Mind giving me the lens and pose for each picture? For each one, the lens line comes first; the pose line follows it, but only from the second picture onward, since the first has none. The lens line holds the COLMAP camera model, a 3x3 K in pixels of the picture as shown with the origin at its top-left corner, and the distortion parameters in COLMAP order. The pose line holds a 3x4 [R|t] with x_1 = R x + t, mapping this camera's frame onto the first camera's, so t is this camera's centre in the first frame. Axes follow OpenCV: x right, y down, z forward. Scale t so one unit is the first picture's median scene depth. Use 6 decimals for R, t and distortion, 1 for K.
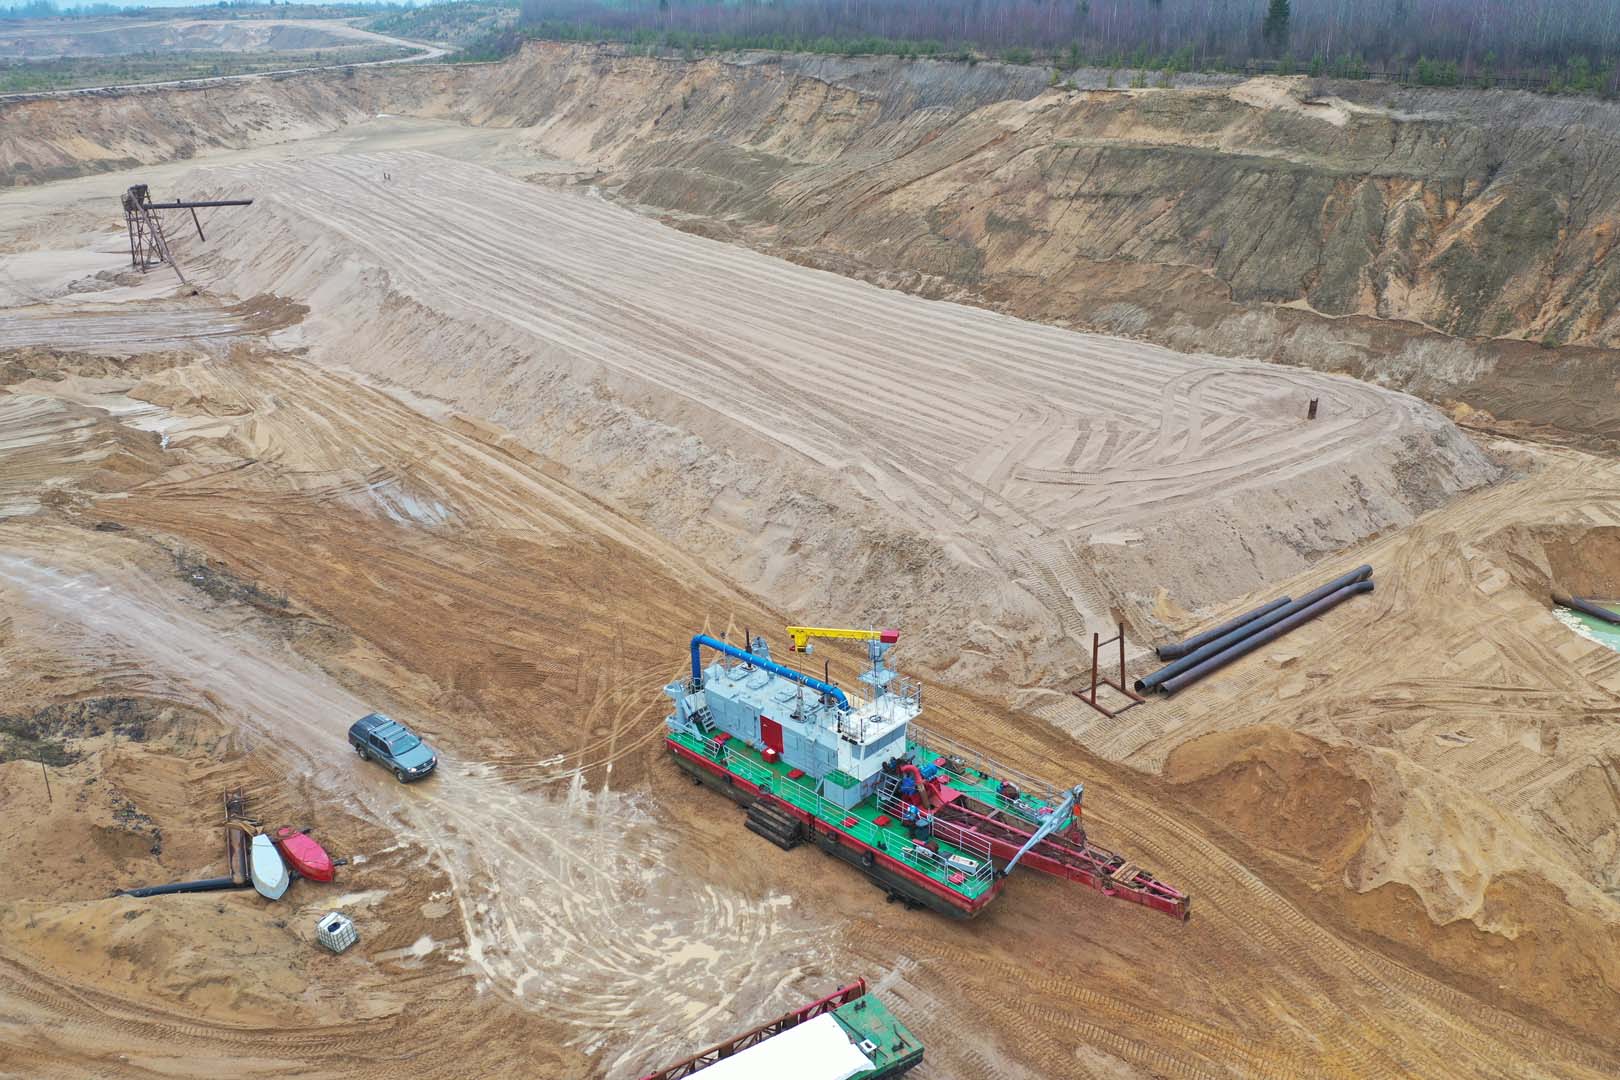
lens RADIAL K [[1282.0, 0, 810.0], [0, 1282.0, 540.0], [0, 0, 1]] dist [0.002628, 0.000119]
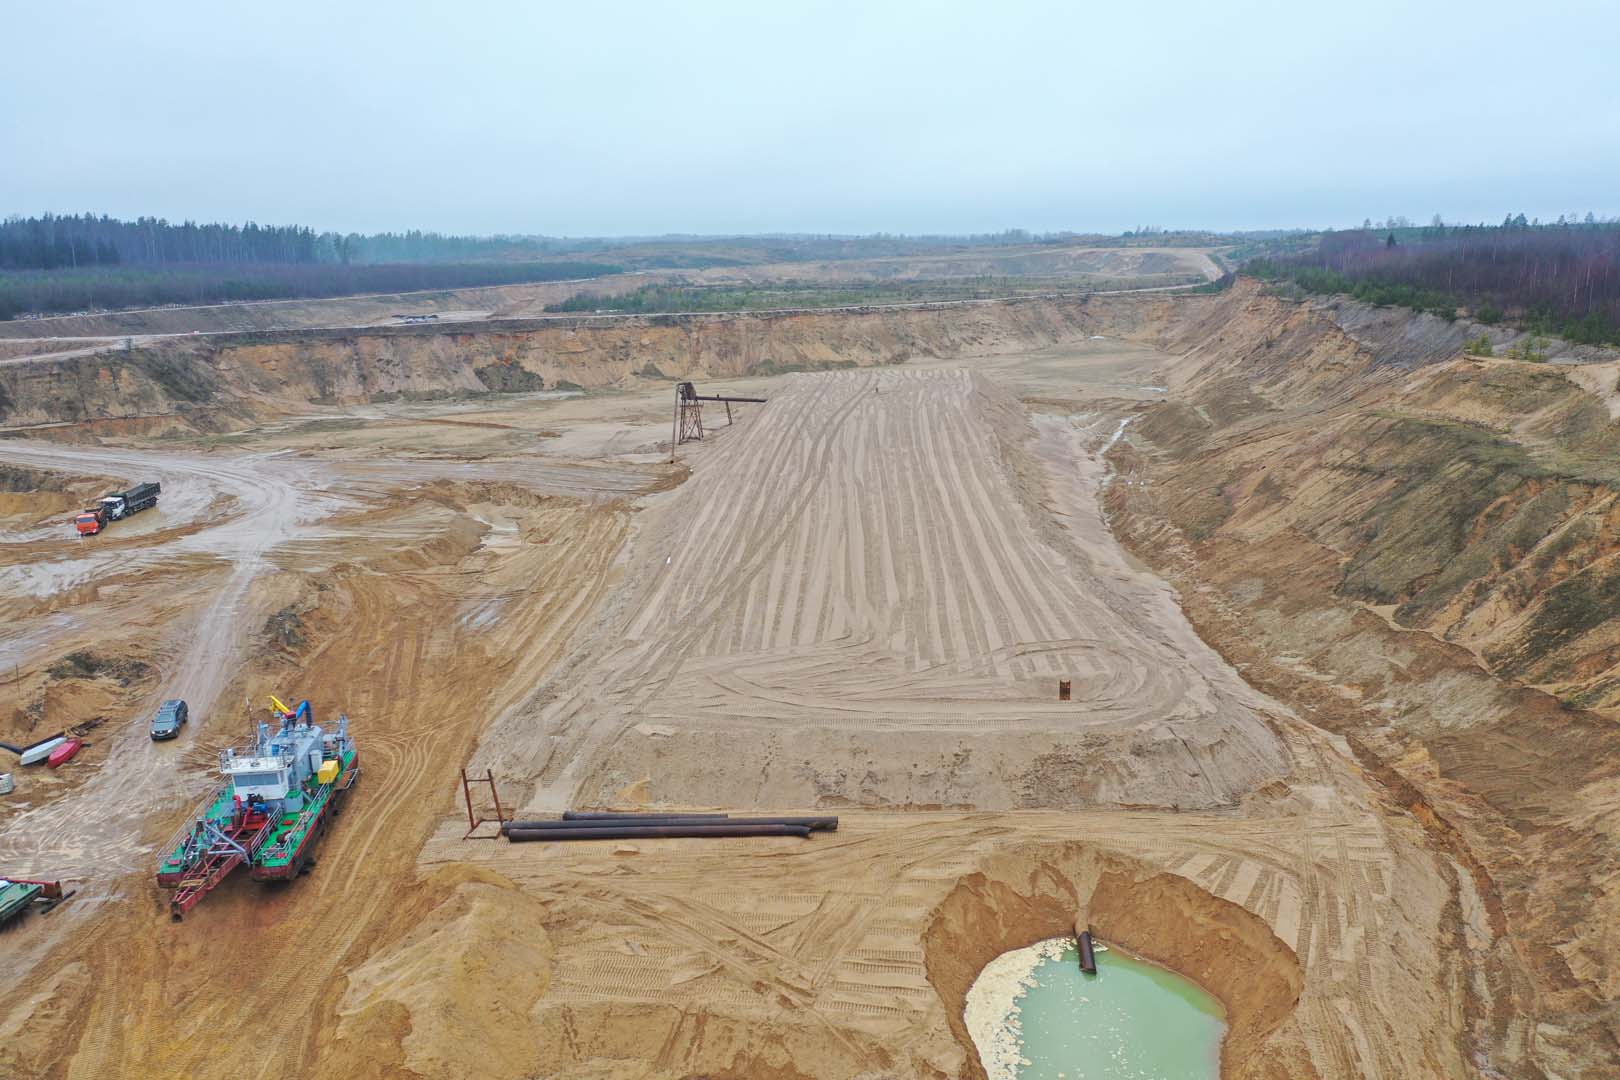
lens RADIAL K [[1282.0, 0, 810.0], [0, 1282.0, 540.0], [0, 0, 1]] dist [0.002628, 0.000119]
pose [[0.762215, 0.149970, -0.629712, 0.643957], [-0.246189, 0.966853, -0.067729, -0.075761], [0.598681, 0.206652, 0.773871, 0.080762]]
